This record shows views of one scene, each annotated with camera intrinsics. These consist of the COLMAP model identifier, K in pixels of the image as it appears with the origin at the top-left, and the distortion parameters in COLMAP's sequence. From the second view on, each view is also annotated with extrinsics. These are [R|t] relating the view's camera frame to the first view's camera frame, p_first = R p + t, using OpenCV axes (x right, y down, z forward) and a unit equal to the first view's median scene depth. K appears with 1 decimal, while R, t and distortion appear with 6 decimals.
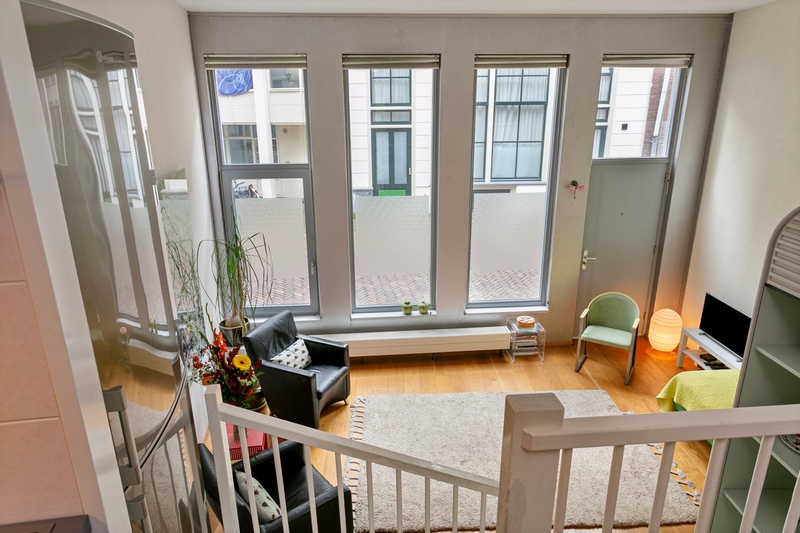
lens RADIAL K [[498.5, 0, 400.0], [0, 498.5, 266.5], [0, 0, 1]] dist [0.000452, -0.000861]
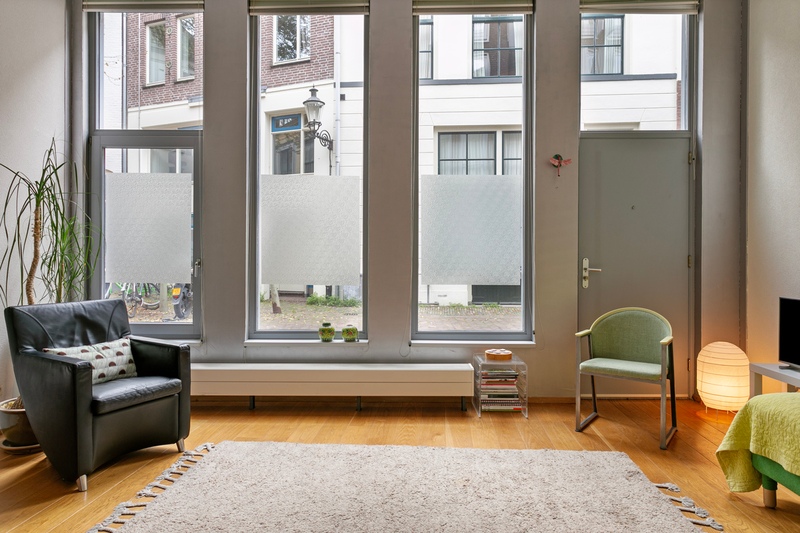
lens RADIAL K [[488.9, 0, 400.0], [0, 488.9, 266.5], [0, 0, 1]] dist [-0.001012, 0.000800]
pose [[0.995453, 0.010293, -0.094695, 0.185791], [-0.038174, 0.953928, -0.297598, 0.199902], [0.087269, 0.299860, 0.949983, 0.341513]]
